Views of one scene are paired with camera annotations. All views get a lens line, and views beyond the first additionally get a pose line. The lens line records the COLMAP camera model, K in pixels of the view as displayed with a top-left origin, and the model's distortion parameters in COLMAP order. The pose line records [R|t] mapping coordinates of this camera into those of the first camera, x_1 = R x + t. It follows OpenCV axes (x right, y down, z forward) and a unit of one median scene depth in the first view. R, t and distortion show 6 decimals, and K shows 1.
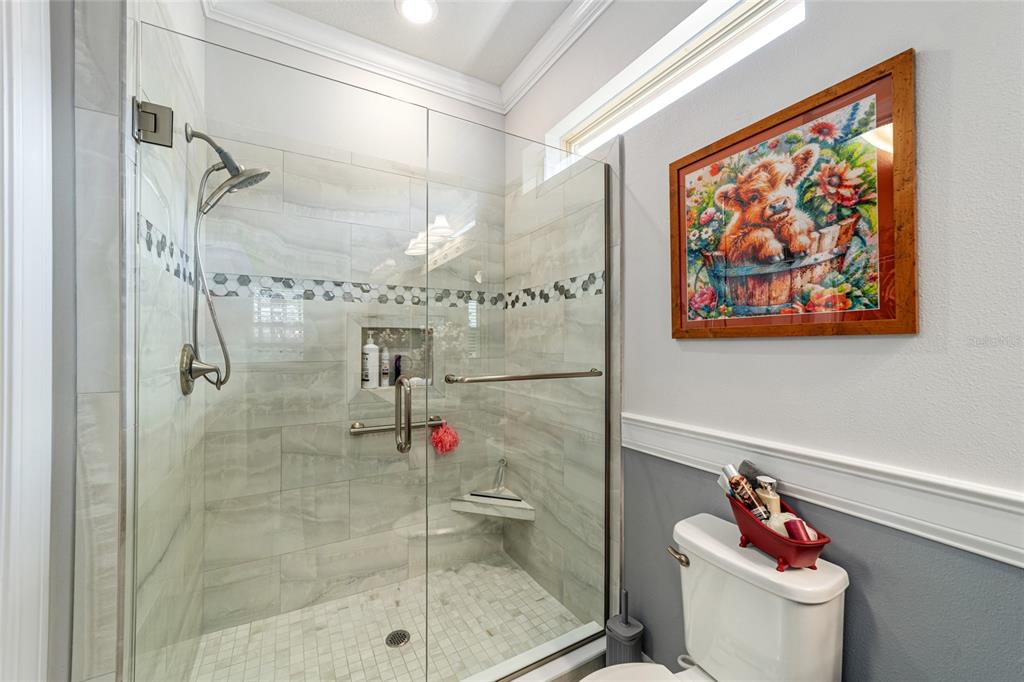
lens RADIAL K [[393.7, 0, 511.5], [0, 393.7, 343.2], [0, 0, 1]] dist [-0.014664, 0.006853]
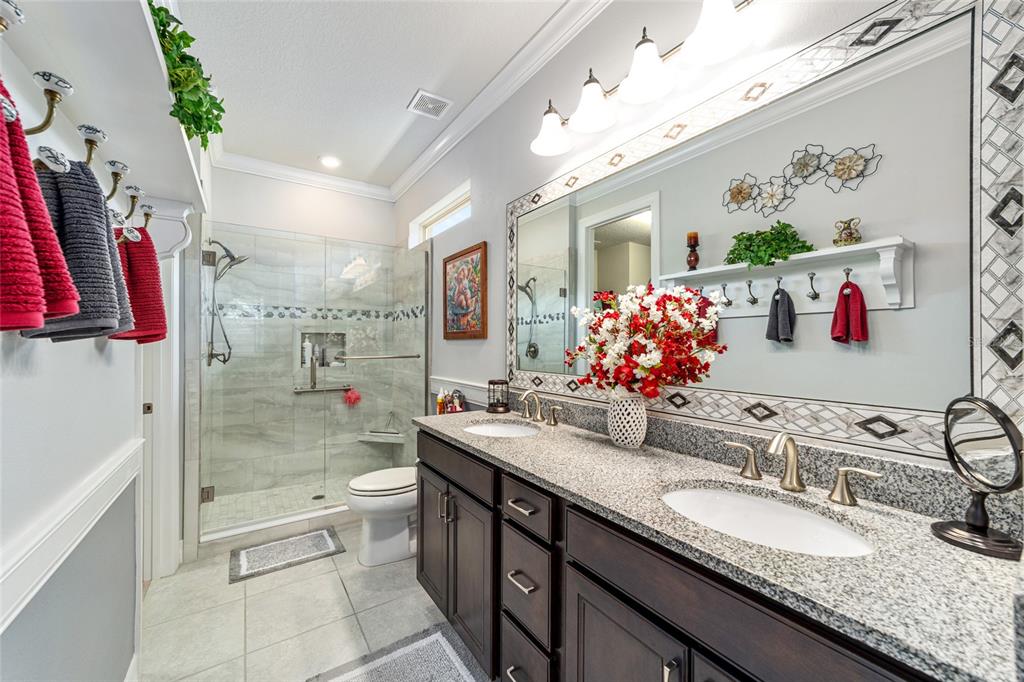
lens RADIAL K [[393.7, 0, 512.0], [0, 393.7, 341.8], [0, 0, 1]] dist [-0.014664, 0.006853]
pose [[0.996718, -0.000959, 0.080948, 0.422367], [0.001122, 0.999997, -0.001976, 0.004889], [-0.080946, 0.002061, 0.996716, -0.837335]]
